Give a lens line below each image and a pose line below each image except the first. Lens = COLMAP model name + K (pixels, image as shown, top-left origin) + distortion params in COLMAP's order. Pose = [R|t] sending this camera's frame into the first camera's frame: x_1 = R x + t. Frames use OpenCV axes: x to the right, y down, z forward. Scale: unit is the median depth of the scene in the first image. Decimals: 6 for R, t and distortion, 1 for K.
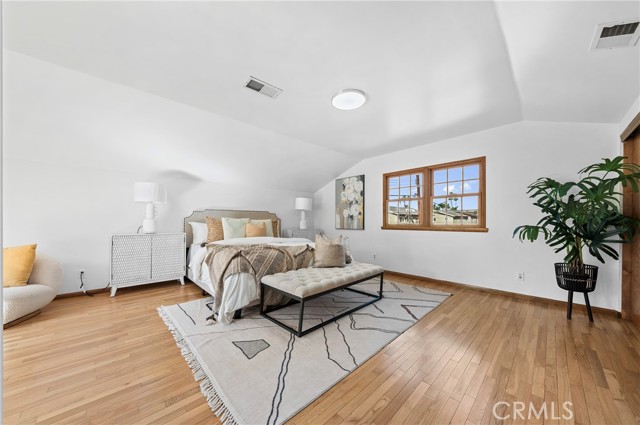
lens RADIAL K [[216.3, 0, 319.7], [0, 216.3, 213.4], [0, 0, 1]] dist [-0.012121, -0.000059]
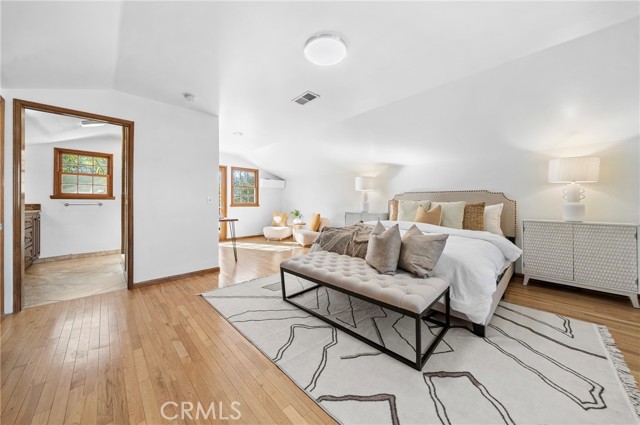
lens RADIAL K [[216.3, 0, 315.8], [0, 216.3, 201.8], [0, 0, 1]] dist [-0.012121, -0.000059]
pose [[0.054090, -0.006631, -0.998514, 0.866792], [-0.000163, 0.999978, -0.006650, 0.043257], [0.998536, 0.000522, 0.054088, 0.889727]]
